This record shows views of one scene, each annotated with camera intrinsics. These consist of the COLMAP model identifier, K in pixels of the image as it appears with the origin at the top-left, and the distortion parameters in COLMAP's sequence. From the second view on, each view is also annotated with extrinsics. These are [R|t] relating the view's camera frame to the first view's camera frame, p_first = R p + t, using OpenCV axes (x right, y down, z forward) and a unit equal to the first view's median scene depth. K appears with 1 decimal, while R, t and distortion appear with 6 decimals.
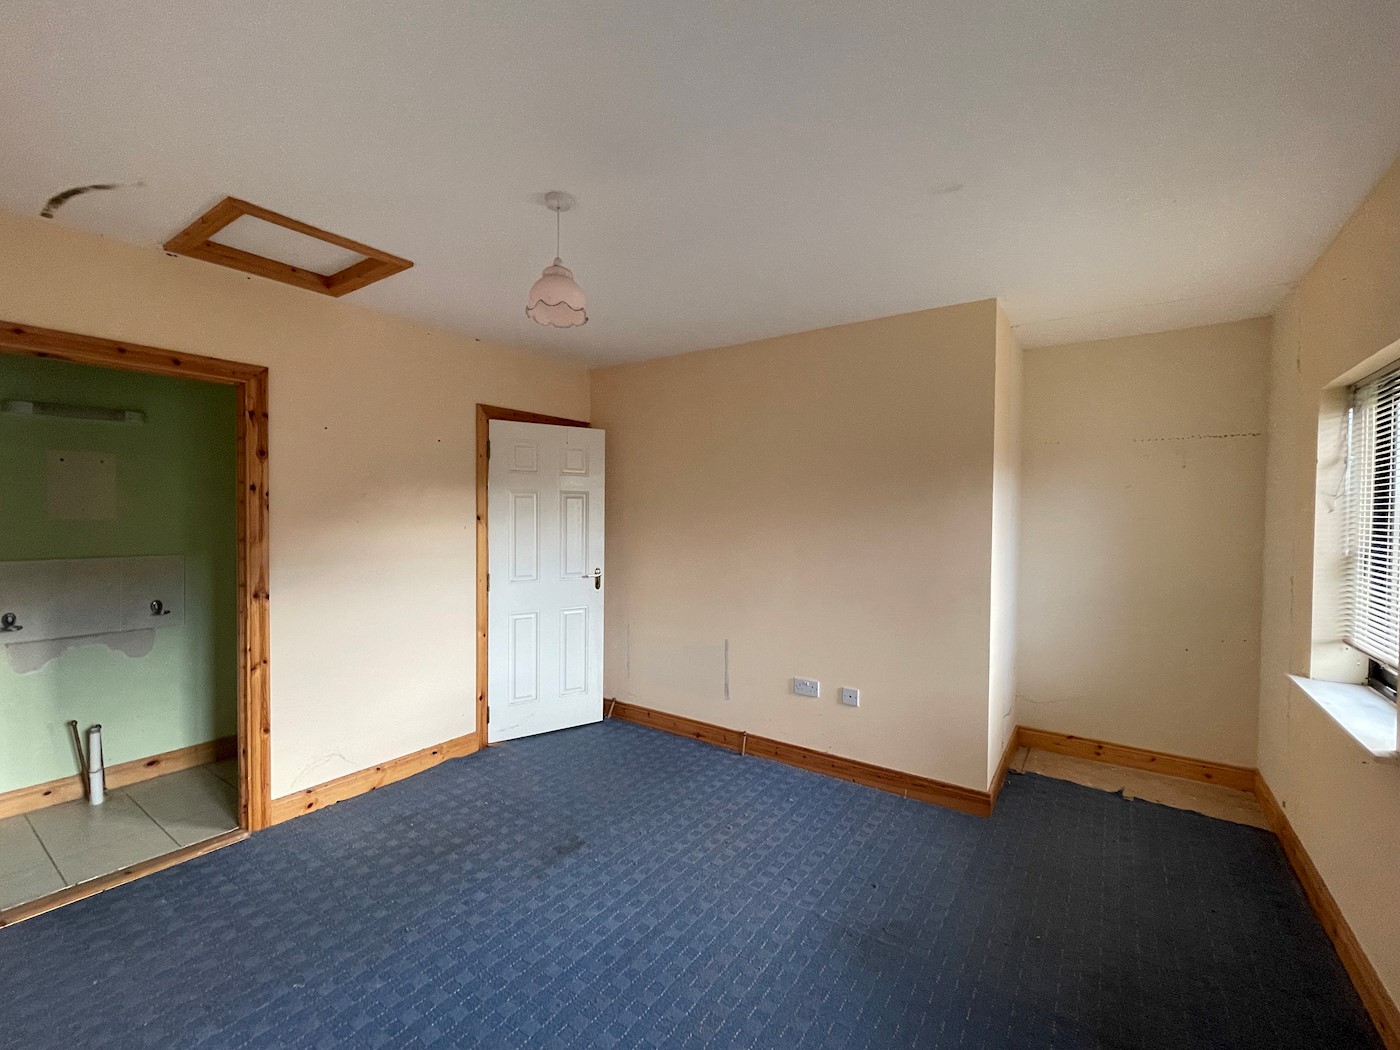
lens RADIAL K [[601.4, 0, 700.0], [0, 601.4, 525.0], [0, 0, 1]] dist [-0.000389, 0.000213]
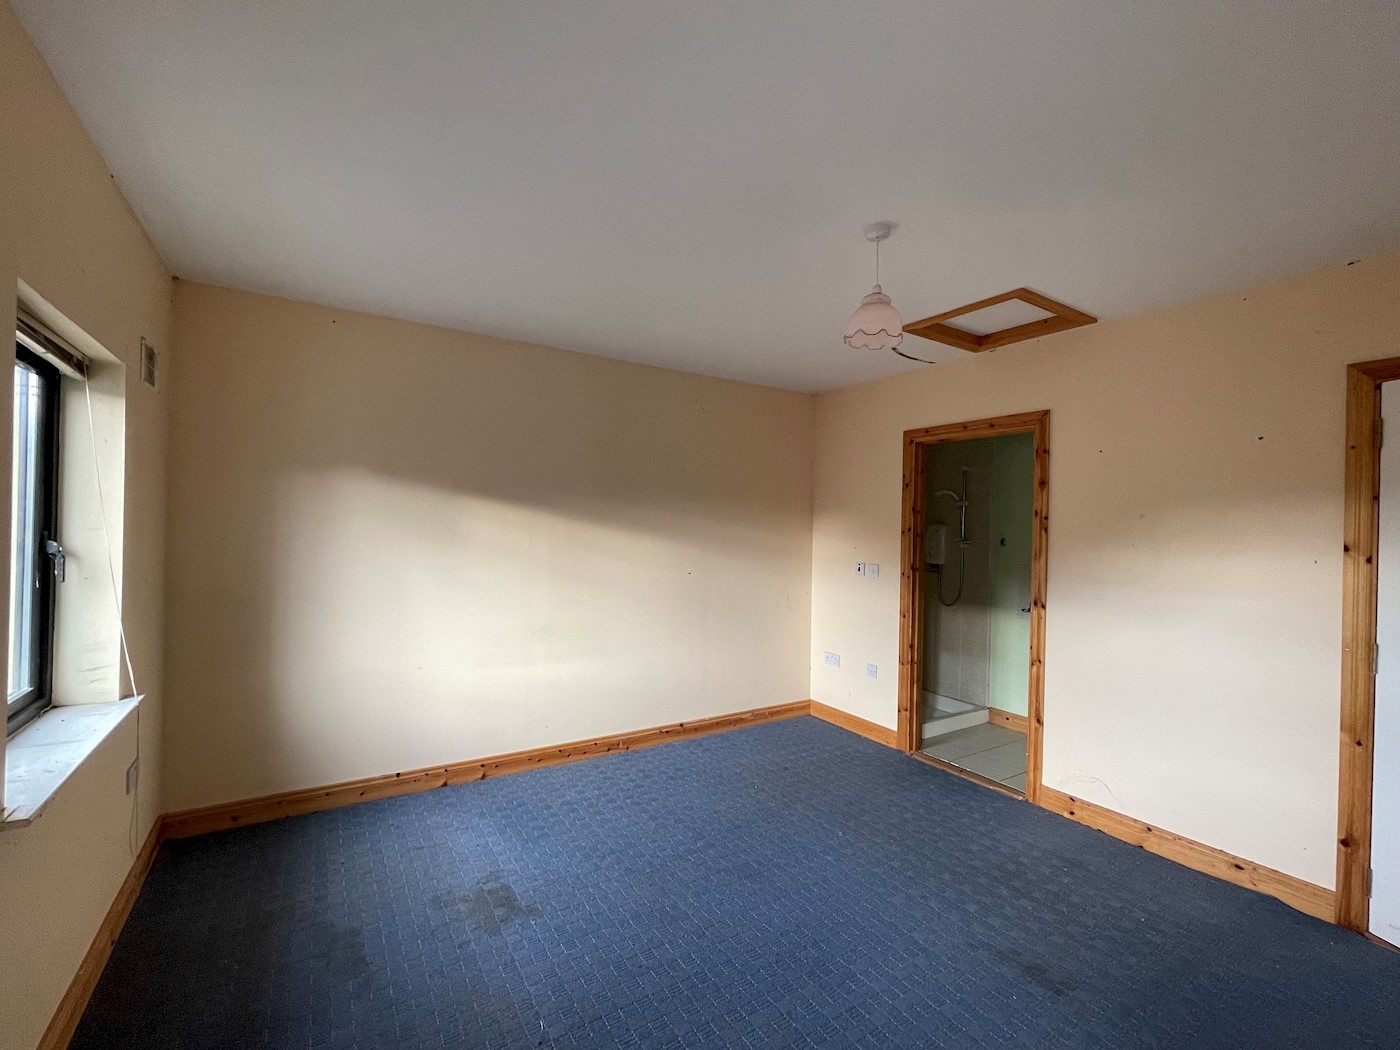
lens RADIAL K [[601.4, 0, 700.0], [0, 601.4, 525.0], [0, 0, 1]] dist [-0.000389, 0.000213]
pose [[-0.380060, -0.016678, -0.924811, 0.616832], [-0.044405, 0.999014, 0.000232, -0.008437], [0.923895, 0.041154, -0.380426, 0.827124]]
